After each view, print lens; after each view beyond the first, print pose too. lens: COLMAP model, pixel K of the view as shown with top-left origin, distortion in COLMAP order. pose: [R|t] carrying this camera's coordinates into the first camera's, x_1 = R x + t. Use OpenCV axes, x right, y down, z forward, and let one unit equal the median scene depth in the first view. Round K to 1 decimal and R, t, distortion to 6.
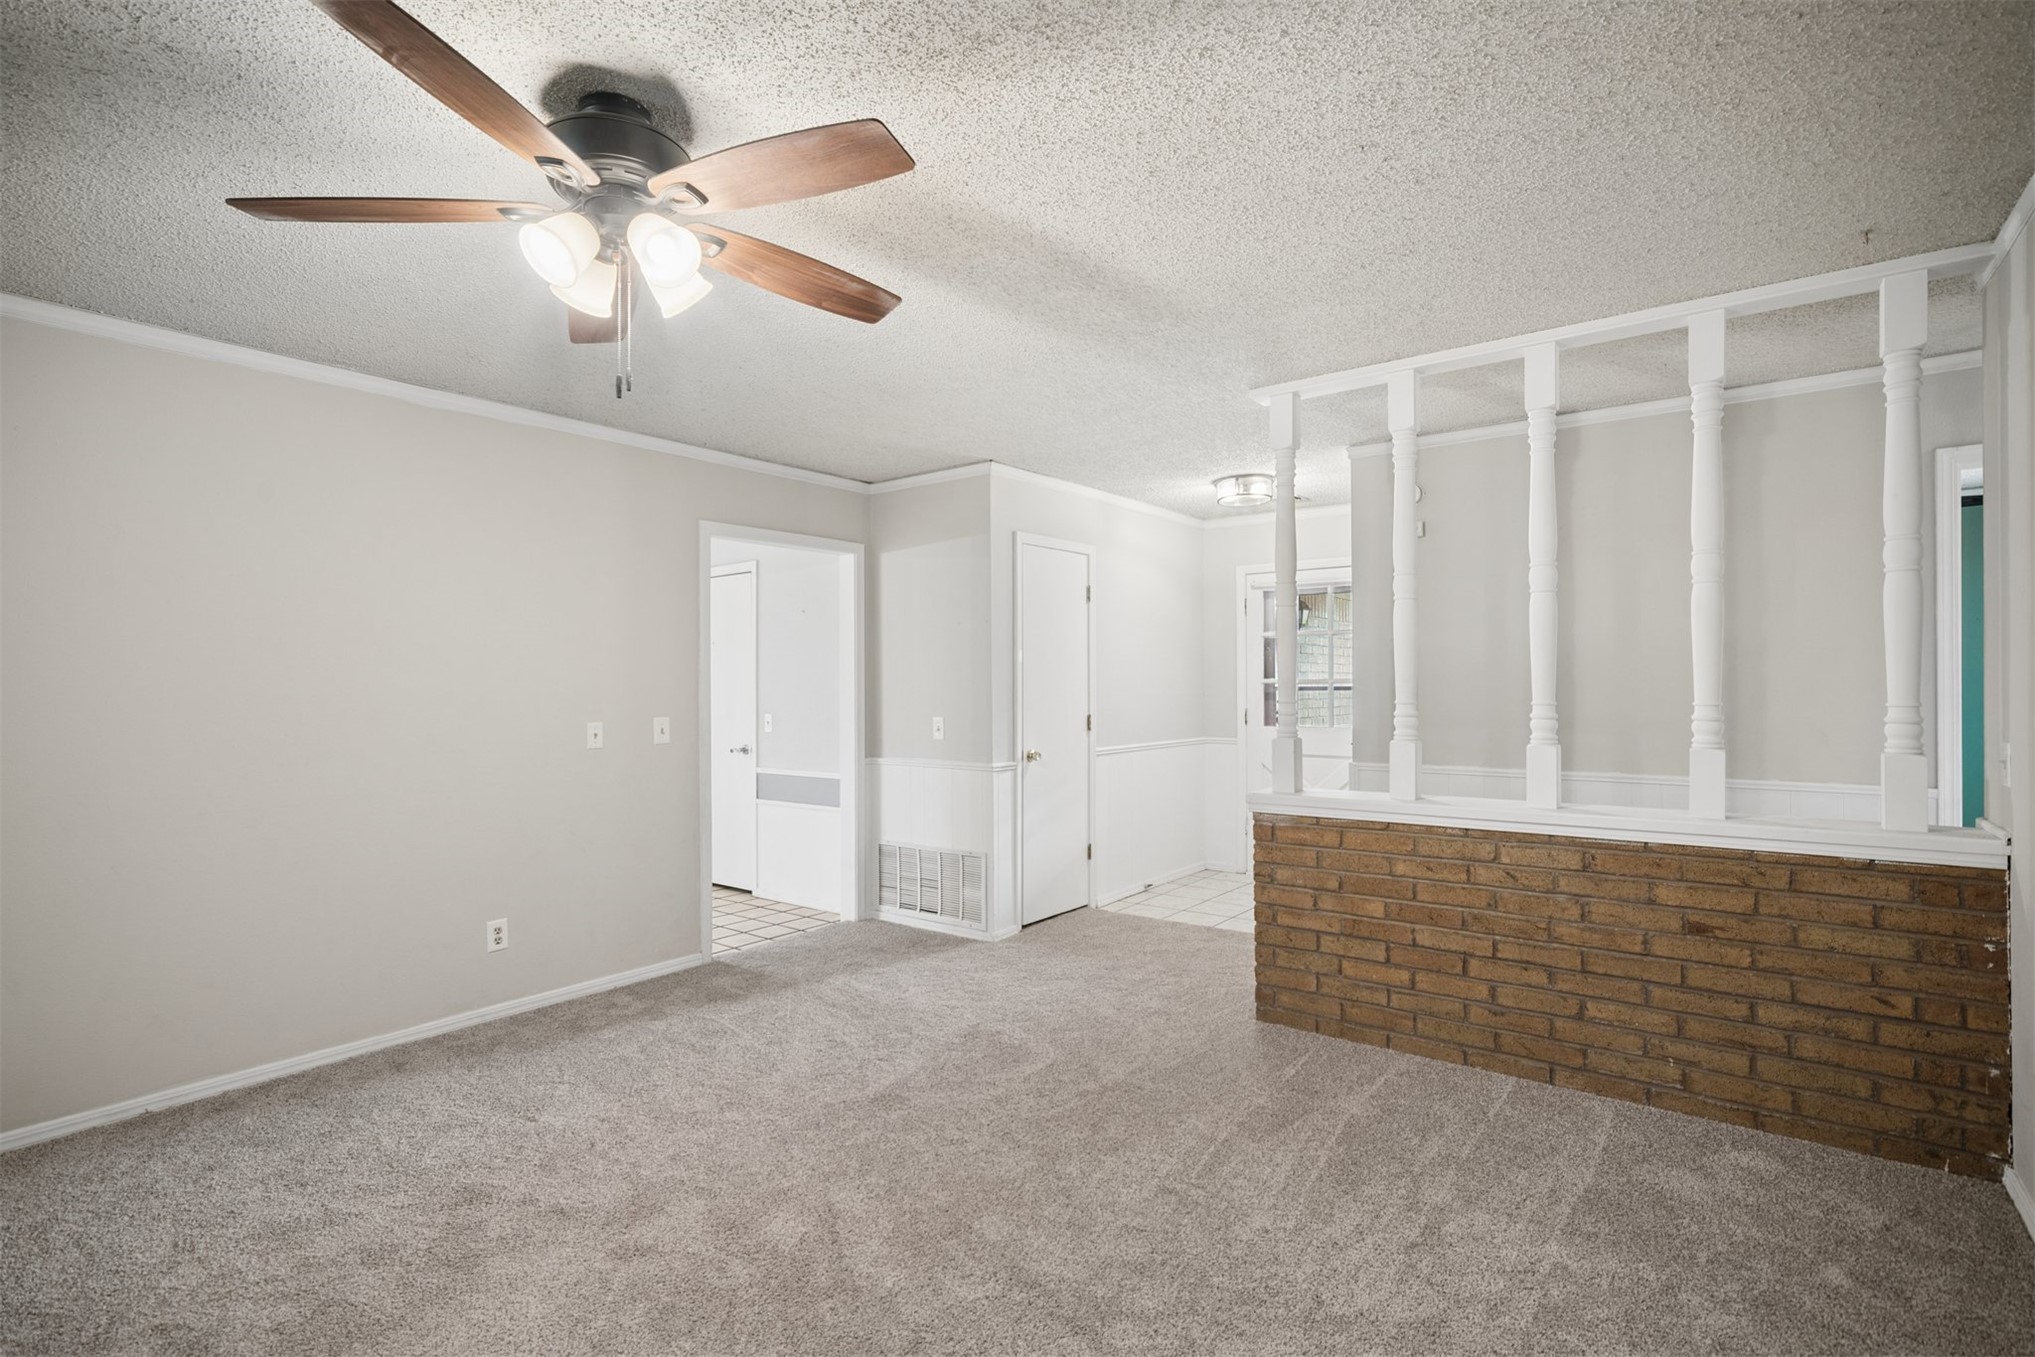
lens RADIAL K [[955.1, 0, 1026.2], [0, 955.1, 691.2], [0, 0, 1]] dist [-0.016247, 0.014283]
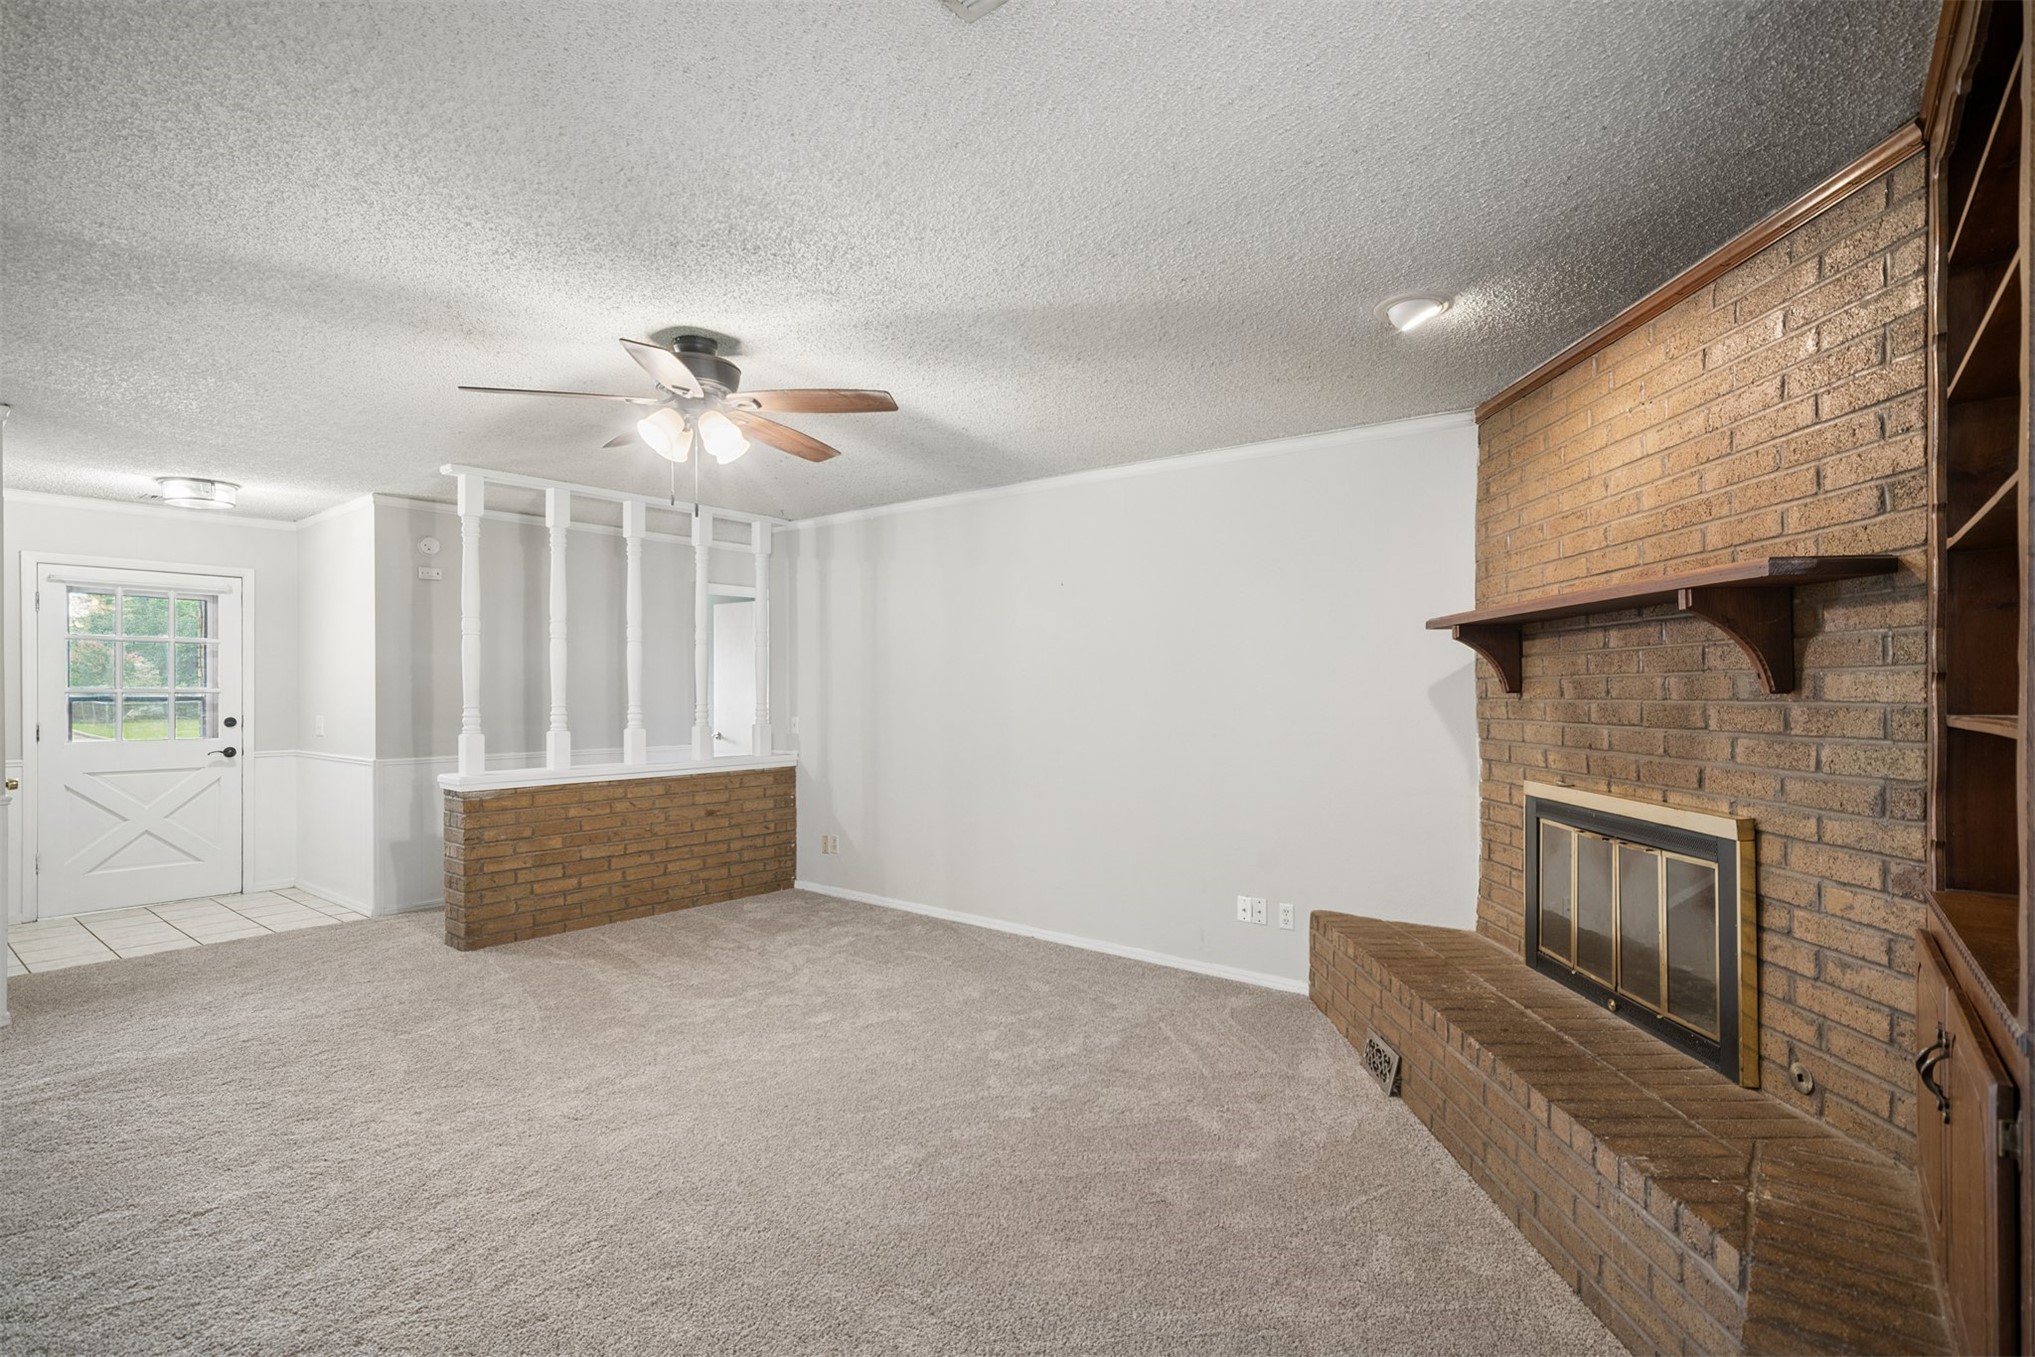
lens RADIAL K [[955.1, 0, 1026.2], [0, 955.1, 691.2], [0, 0, 1]] dist [-0.016247, 0.014283]
pose [[0.030121, 0.006878, 0.999523, -1.121847], [0.006878, 0.999951, -0.007089, 0.003999], [-0.999523, 0.007089, 0.030073, 0.211111]]
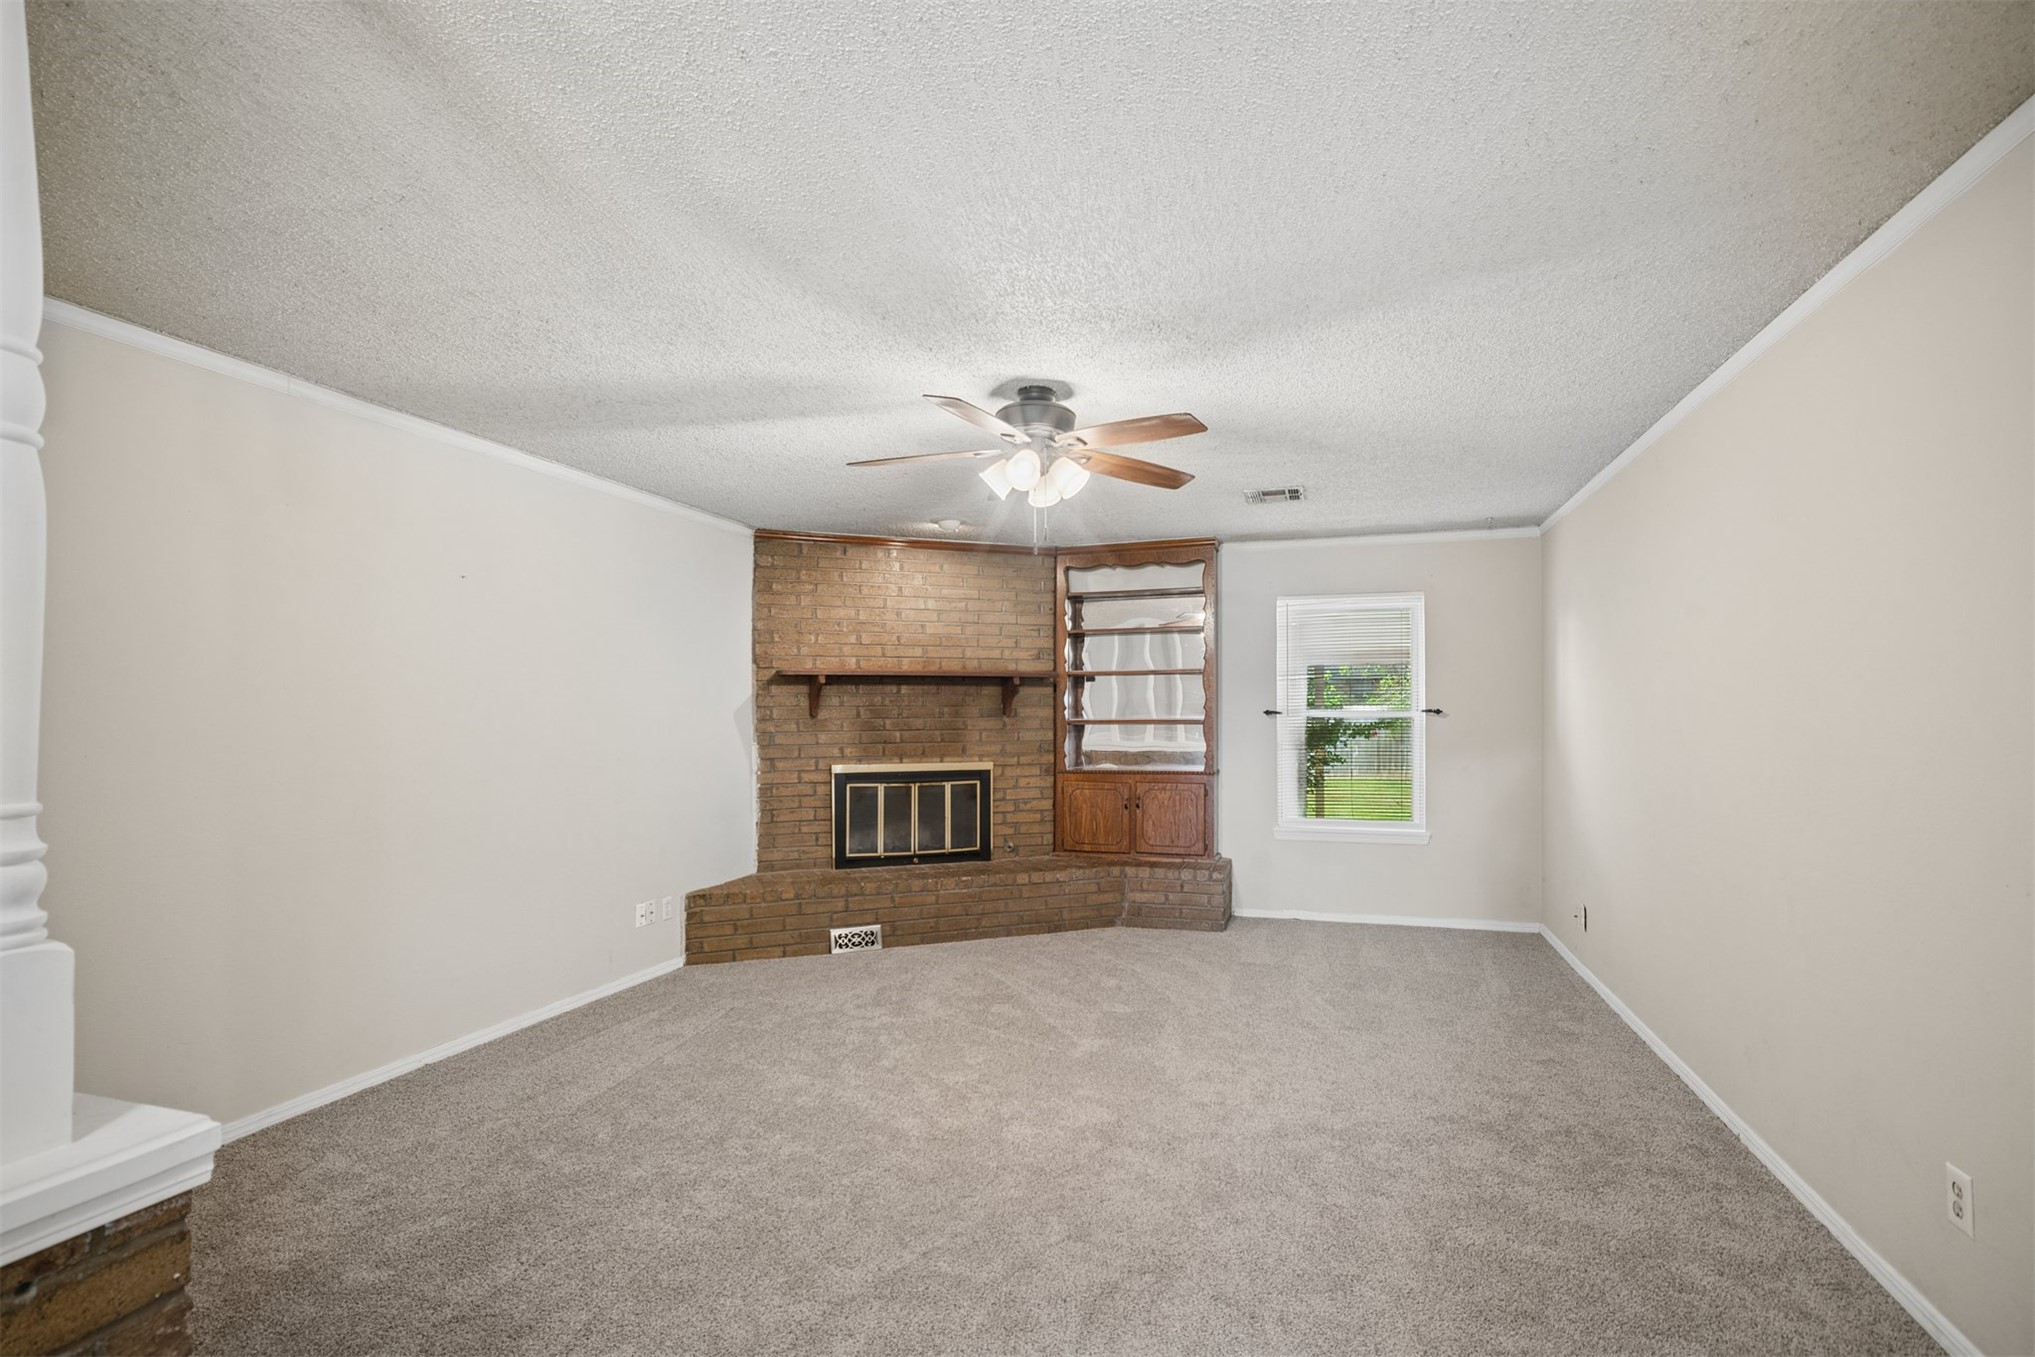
lens RADIAL K [[975.9, 0, 1013.8], [0, 975.9, 713.6], [0, 0, 1]] dist [-0.016852, 0.015901]
pose [[-0.946615, 0.009754, -0.322217, 0.107366], [0.006212, 0.999908, 0.012018, -0.019956], [0.322305, 0.009375, -0.946589, 1.482503]]
